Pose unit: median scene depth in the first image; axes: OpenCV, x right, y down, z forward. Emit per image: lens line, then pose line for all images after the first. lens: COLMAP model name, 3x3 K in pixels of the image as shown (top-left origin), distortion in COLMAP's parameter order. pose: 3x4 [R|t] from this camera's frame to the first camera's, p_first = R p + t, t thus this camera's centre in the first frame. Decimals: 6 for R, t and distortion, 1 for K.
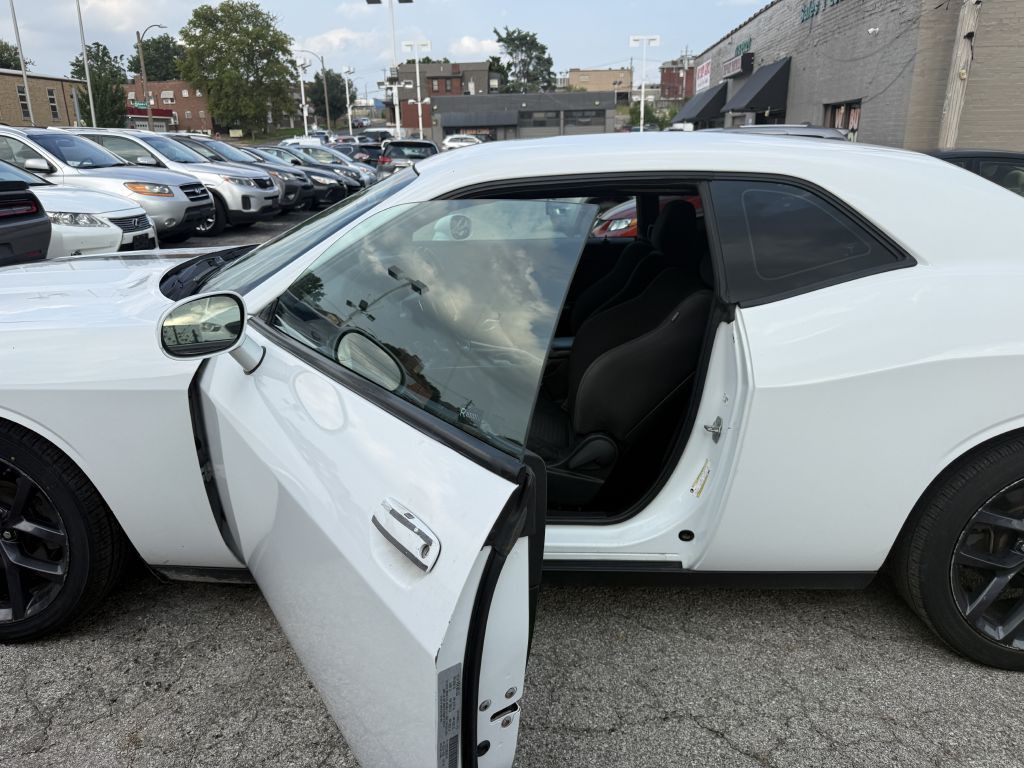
lens RADIAL K [[735.1, 0, 512.0], [0, 735.1, 384.0], [0, 0, 1]] dist [0.005898, -0.013717]
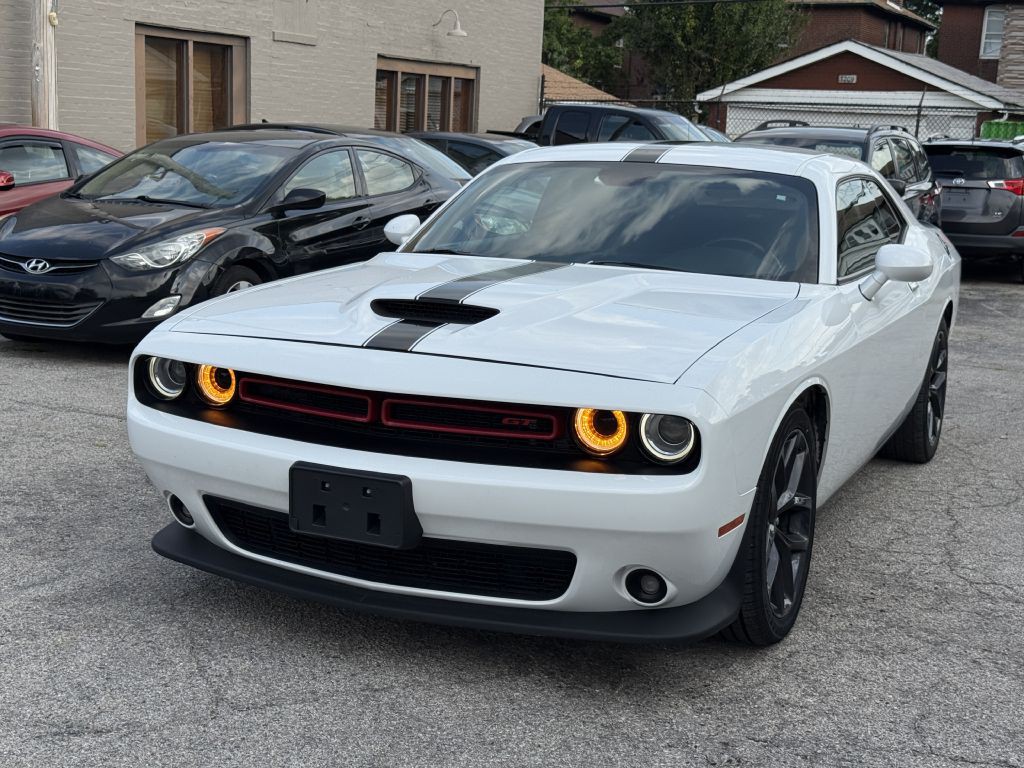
lens RADIAL K [[1424.9, 0, 512.0], [0, 1424.9, 384.0], [0, 0, 1]] dist [0.196712, -0.463363]
pose [[0.368880, -0.135240, 0.919586, -0.372239], [0.237350, 0.970263, 0.047484, -0.022850], [-0.898662, 0.200748, 0.390010, 0.072505]]
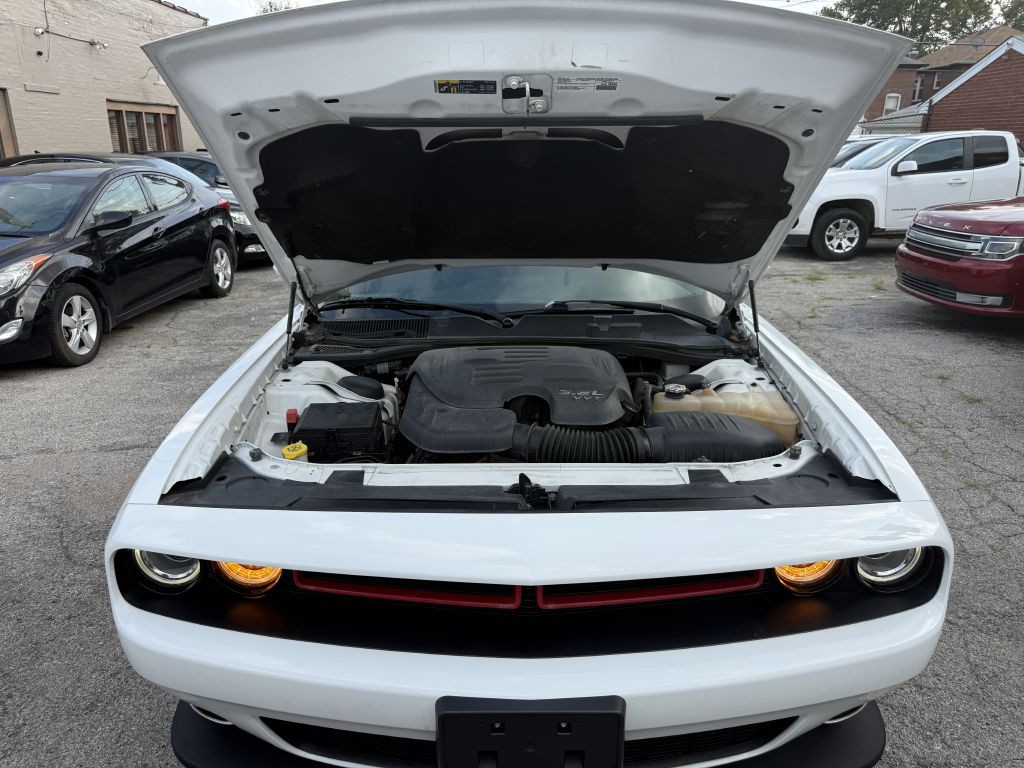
lens RADIAL K [[735.1, 0, 512.0], [0, 735.1, 384.0], [0, 0, 1]] dist [0.005898, -0.013717]
pose [[-0.042277, -0.297810, 0.953689, -0.234765], [0.299664, 0.906816, 0.296457, -0.065056], [-0.953108, 0.298319, 0.050905, 0.180937]]
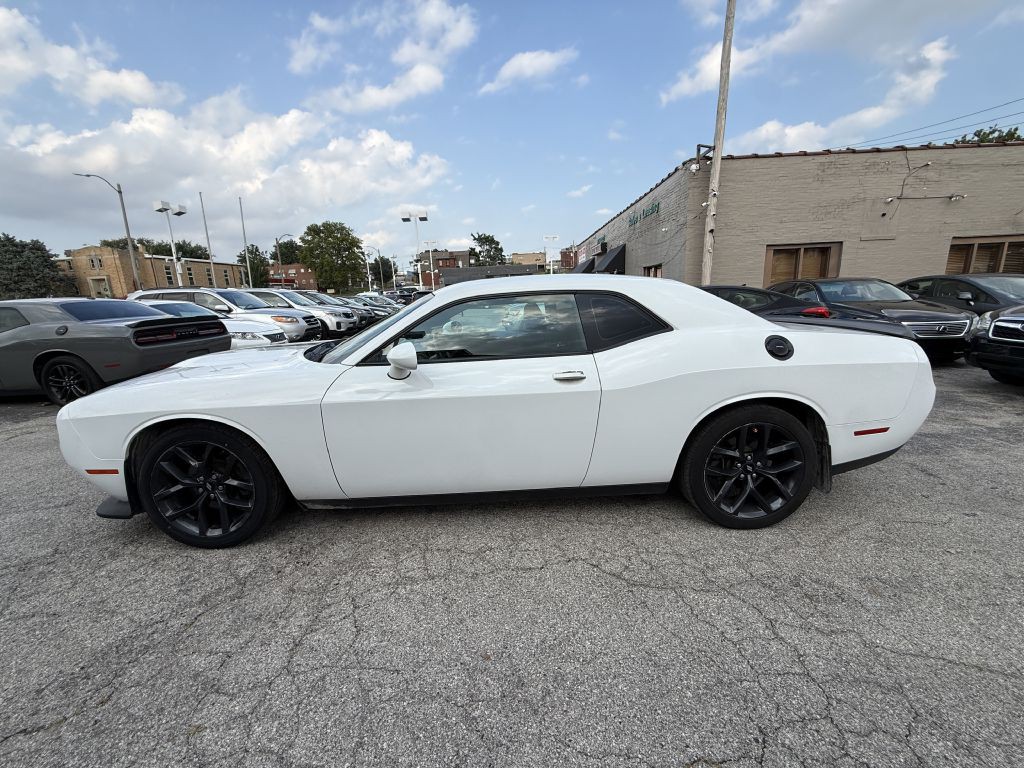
lens RADIAL K [[410.1, 0, 512.0], [0, 410.1, 384.0], [0, 0, 1]] dist [-0.000781, -0.000352]
pose [[0.997350, -0.040655, 0.060328, 0.001254], [0.046374, 0.994237, -0.096656, 0.010539], [-0.056050, 0.099197, 0.993488, -0.016355]]
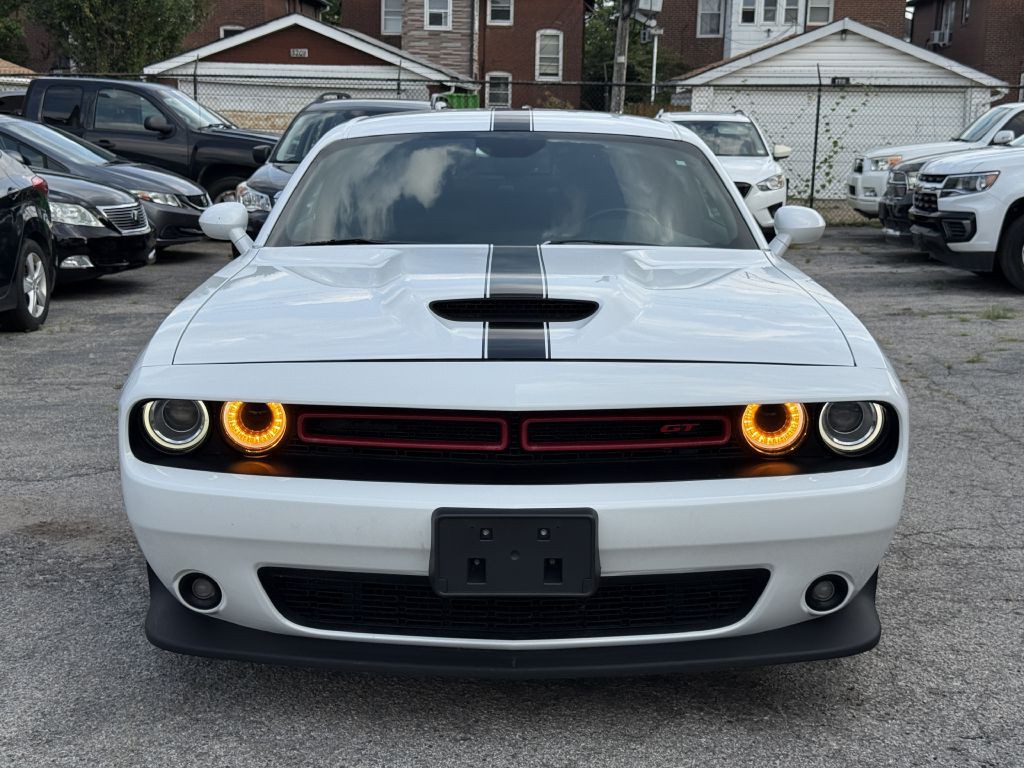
lens RADIAL K [[1424.9, 0, 512.0], [0, 1424.9, 384.0], [0, 0, 1]] dist [0.196712, -0.463363]
pose [[-0.049000, -0.166878, 0.984759, -0.353831], [0.291275, 0.940700, 0.173906, -0.054803], [-0.955384, 0.295357, 0.002513, 0.189343]]
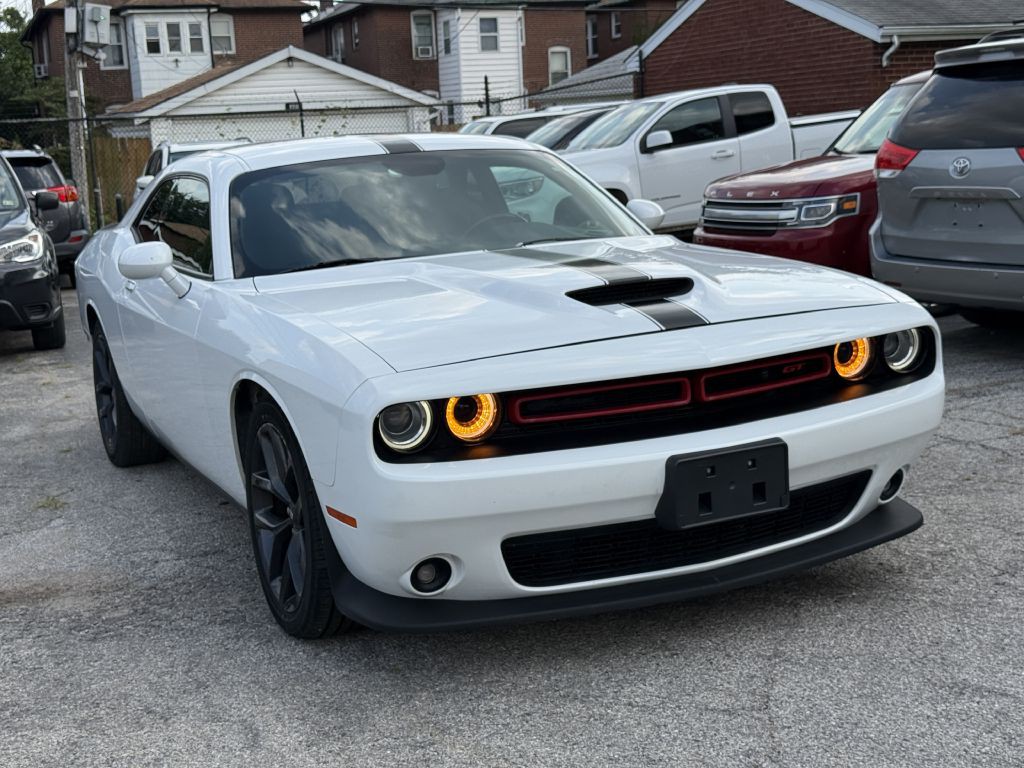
lens RADIAL K [[1424.9, 0, 512.0], [0, 1424.9, 384.0], [0, 0, 1]] dist [0.196712, -0.463363]
pose [[-0.453078, -0.112572, 0.884335, -0.355719], [0.331949, 0.899354, 0.284555, -0.093388], [-0.827363, 0.422480, -0.370110, 0.308391]]
